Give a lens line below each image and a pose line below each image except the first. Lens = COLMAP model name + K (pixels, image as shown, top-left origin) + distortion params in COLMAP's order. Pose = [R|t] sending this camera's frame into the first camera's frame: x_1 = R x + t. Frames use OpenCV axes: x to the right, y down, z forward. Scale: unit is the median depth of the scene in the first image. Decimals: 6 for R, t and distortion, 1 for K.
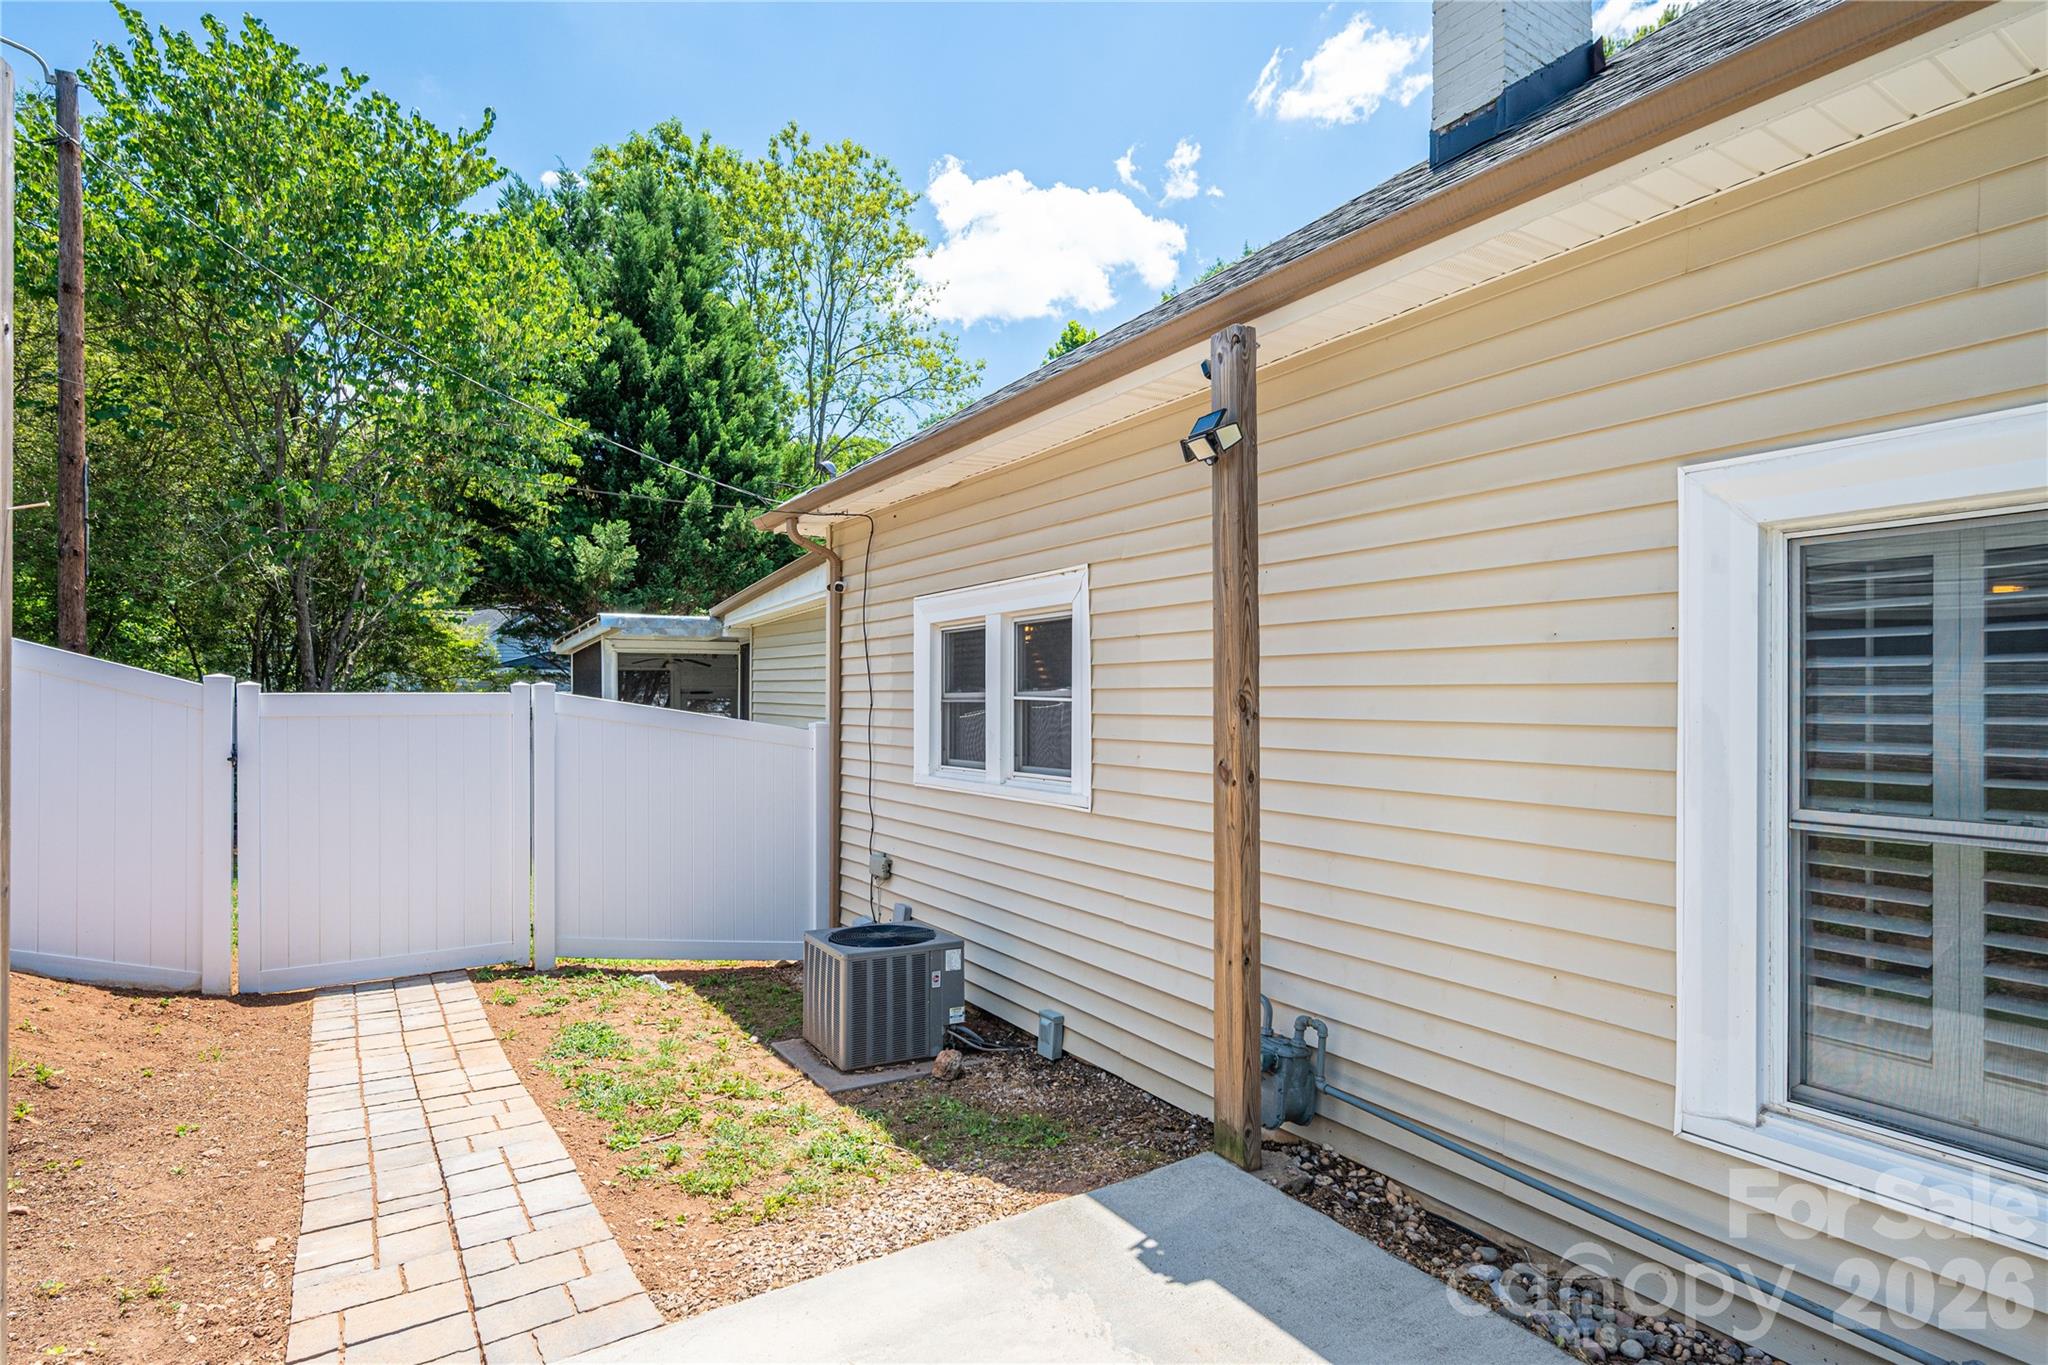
lens RADIAL K [[1052.5, 0, 1044.6], [0, 1052.5, 698.5], [0, 0, 1]] dist [0.005878, -0.000539]
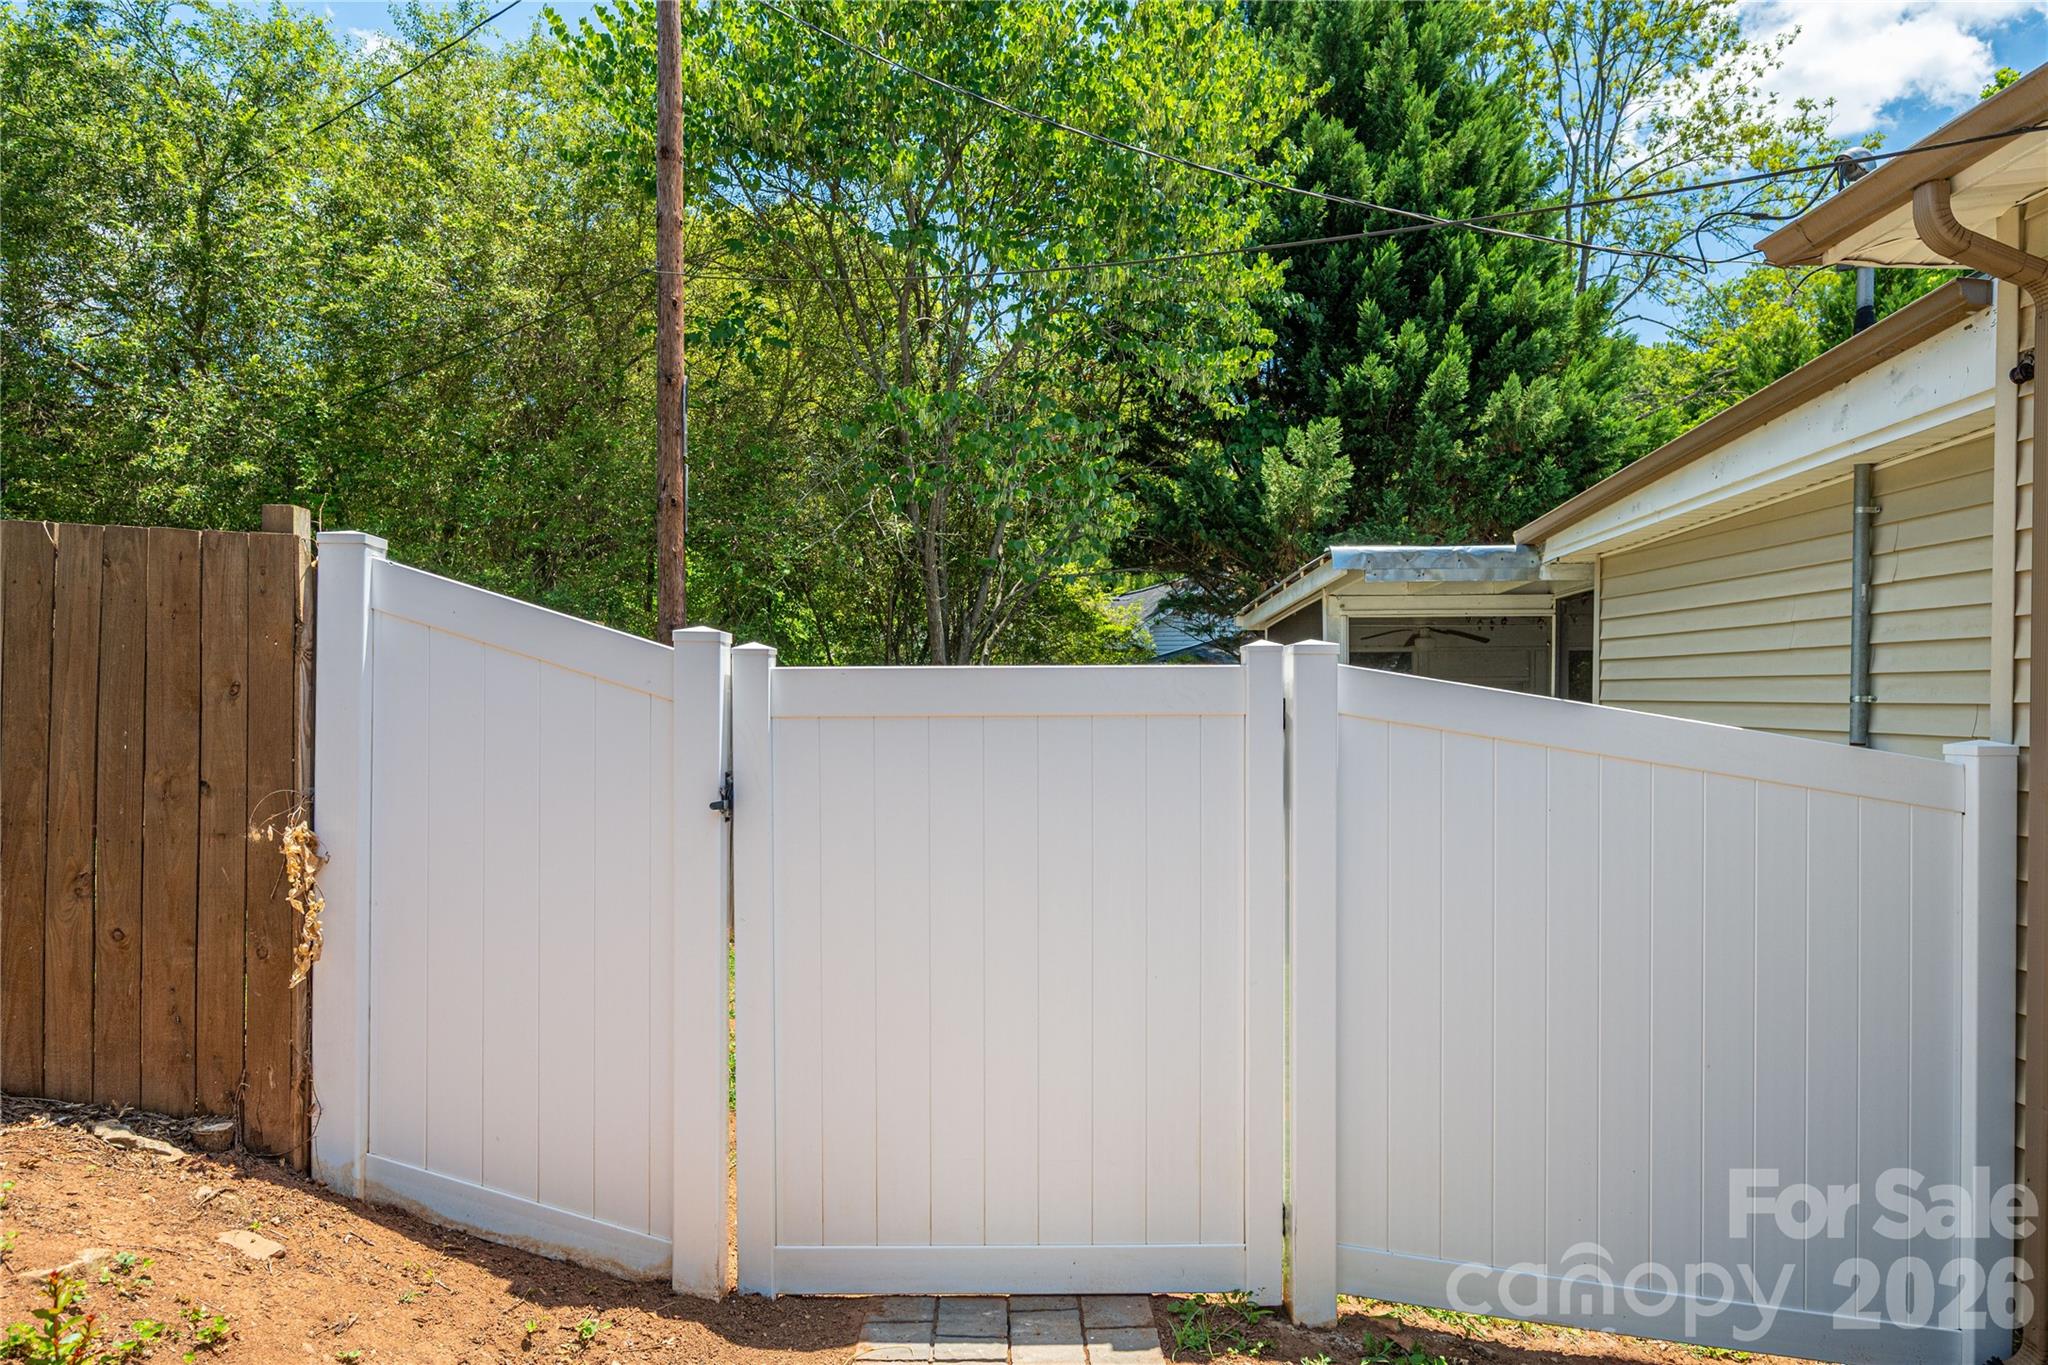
lens RADIAL K [[955.6, 0, 1096.9], [0, 955.6, 678.1], [0, 0, 1]] dist [0.002449, 0.000134]
pose [[0.875829, -0.017593, -0.482300, -0.242687], [0.000323, 0.999357, -0.035866, 0.009216], [0.482621, 0.031257, 0.875271, 0.413885]]
